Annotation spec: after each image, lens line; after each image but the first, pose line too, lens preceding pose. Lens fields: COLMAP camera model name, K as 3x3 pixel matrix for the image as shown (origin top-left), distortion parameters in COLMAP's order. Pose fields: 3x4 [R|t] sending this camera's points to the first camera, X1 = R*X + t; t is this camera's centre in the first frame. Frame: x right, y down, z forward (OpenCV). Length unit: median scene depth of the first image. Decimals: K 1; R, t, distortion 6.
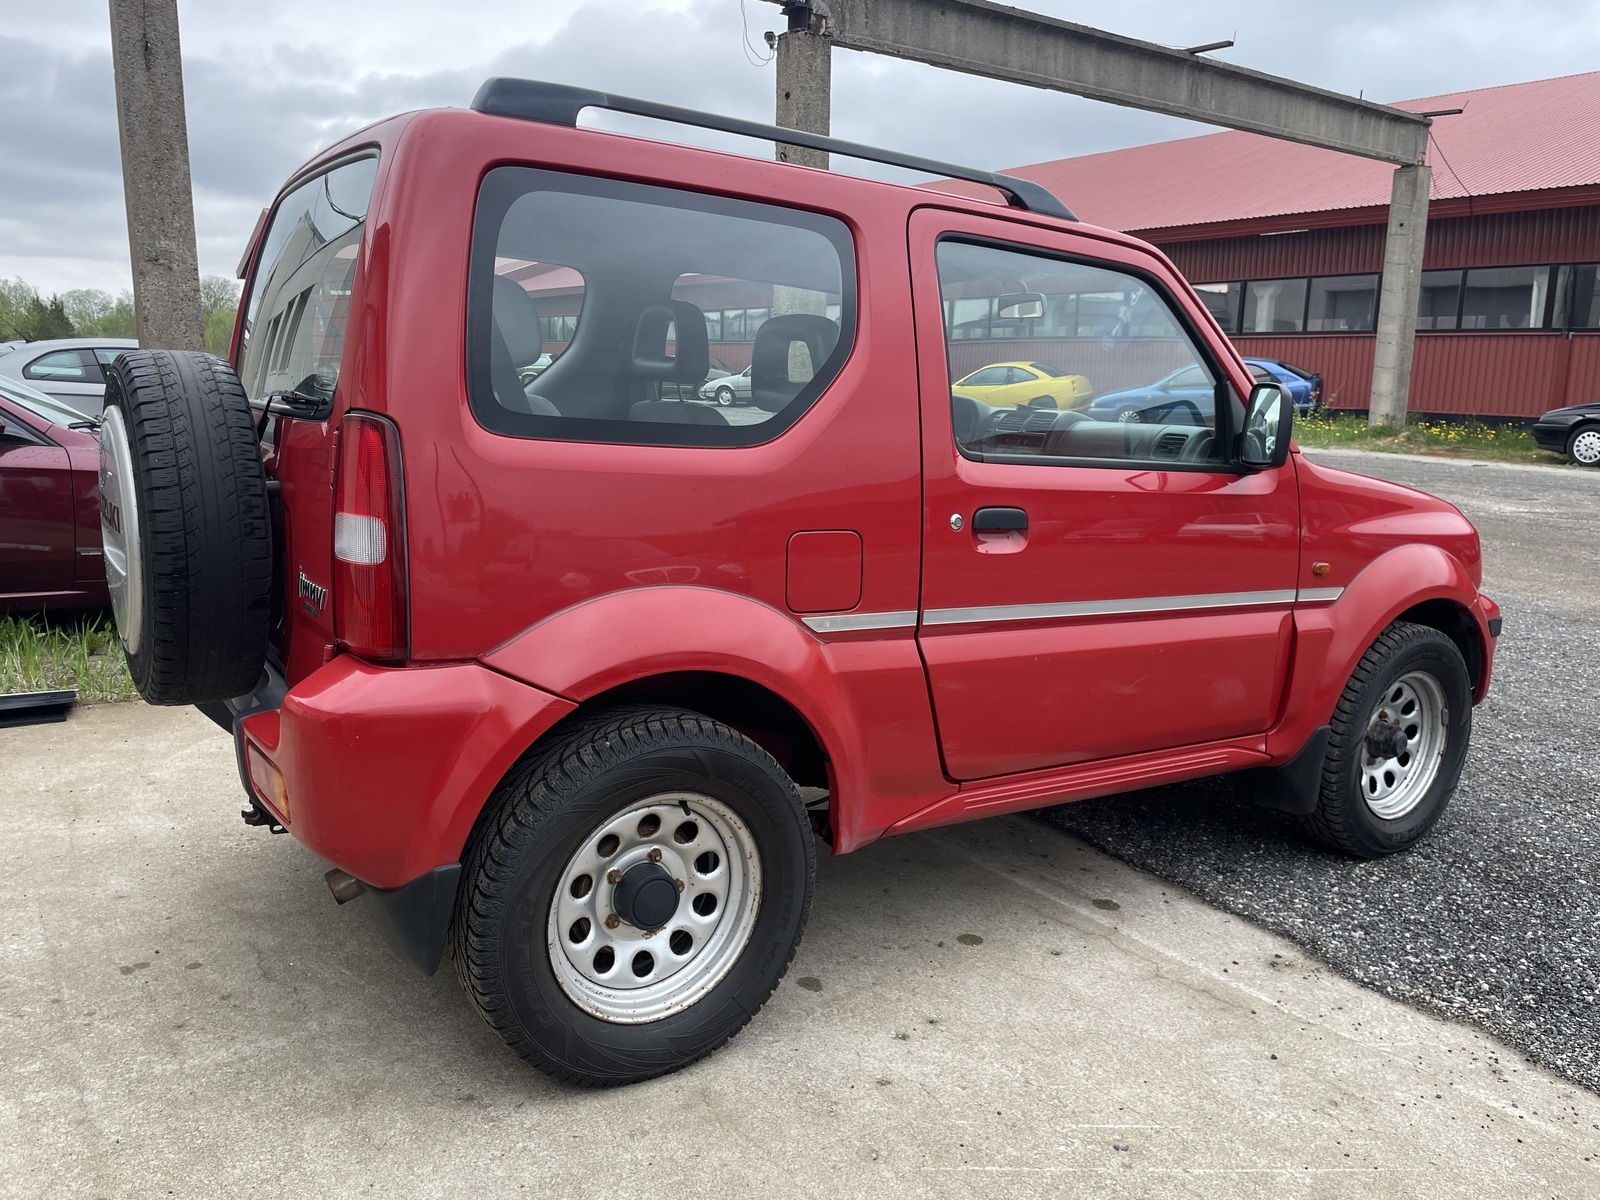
lens RADIAL K [[1223.8, 0, 800.0], [0, 1223.8, 600.0], [0, 0, 1]] dist [0.051010, -0.006587]
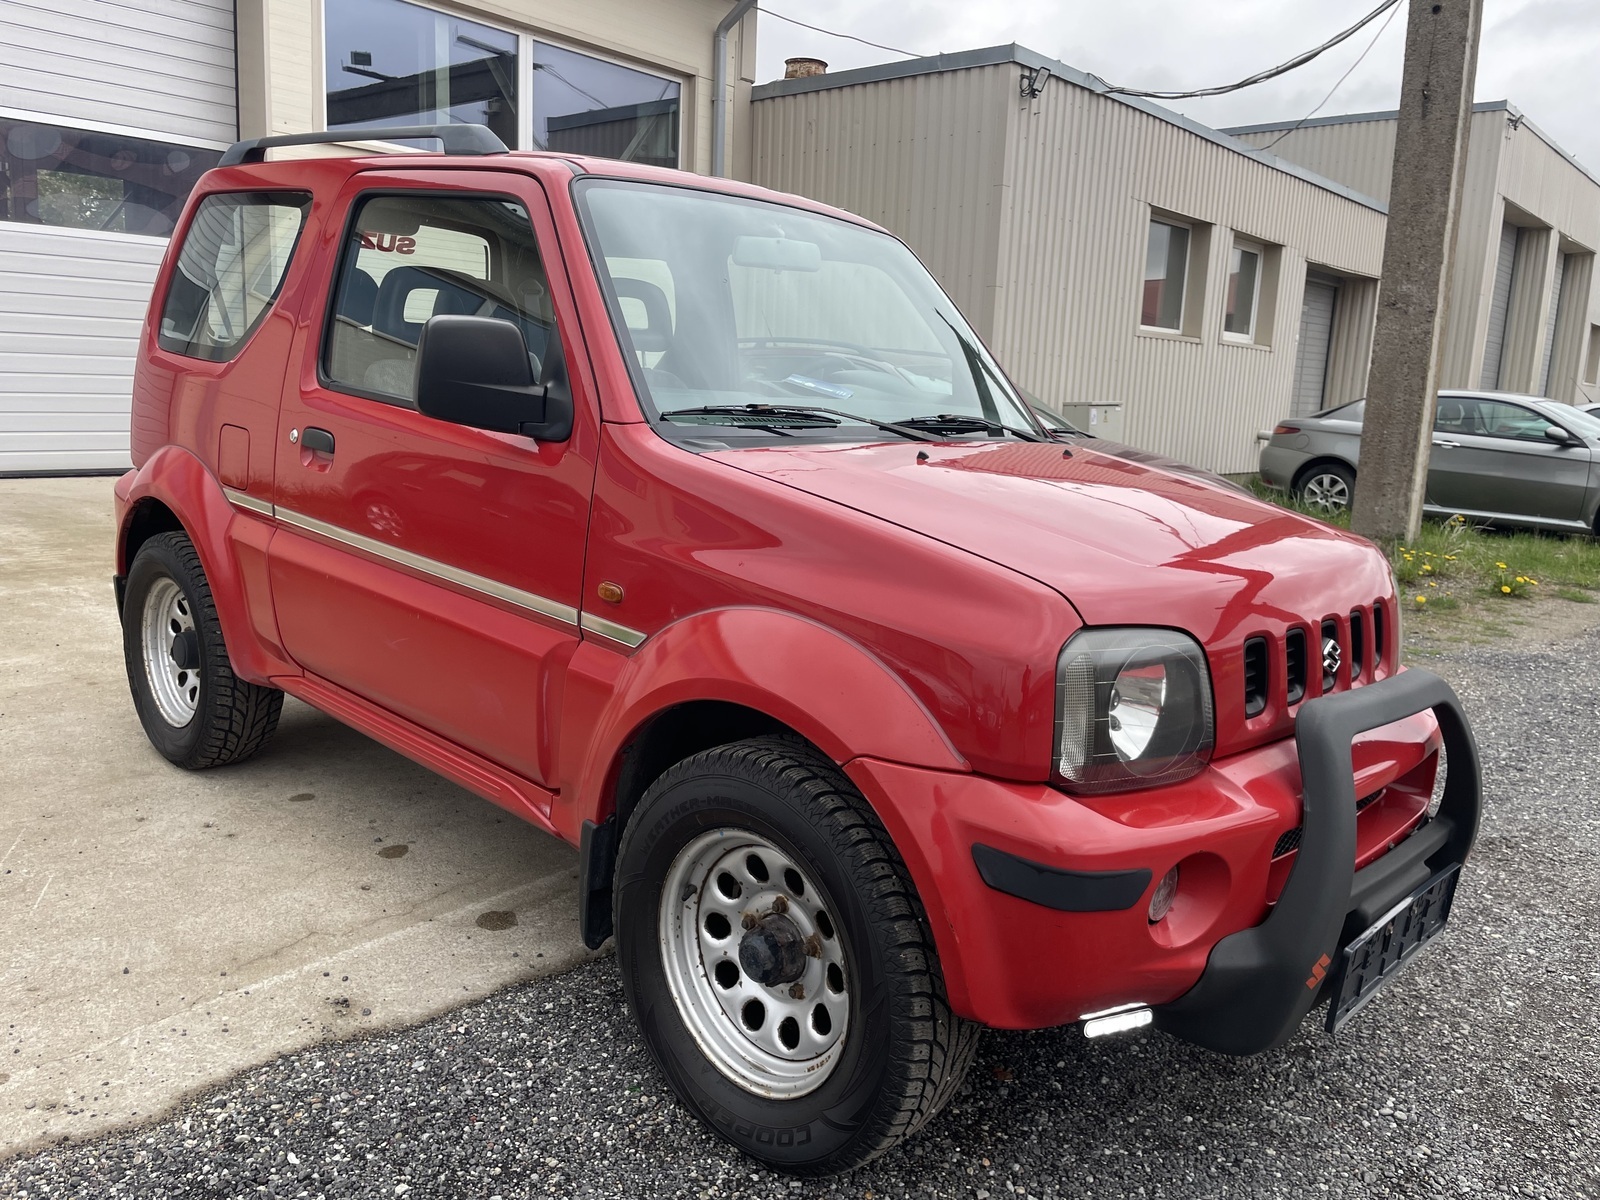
lens RADIAL K [[1223.8, 0, 800.0], [0, 1223.8, 600.0], [0, 0, 1]] dist [0.051010, -0.006587]
pose [[0.224925, 0.160006, -0.961149, 1.136913], [-0.223314, 0.968634, 0.108992, -0.121878], [0.948441, 0.190123, 0.253601, 0.963549]]
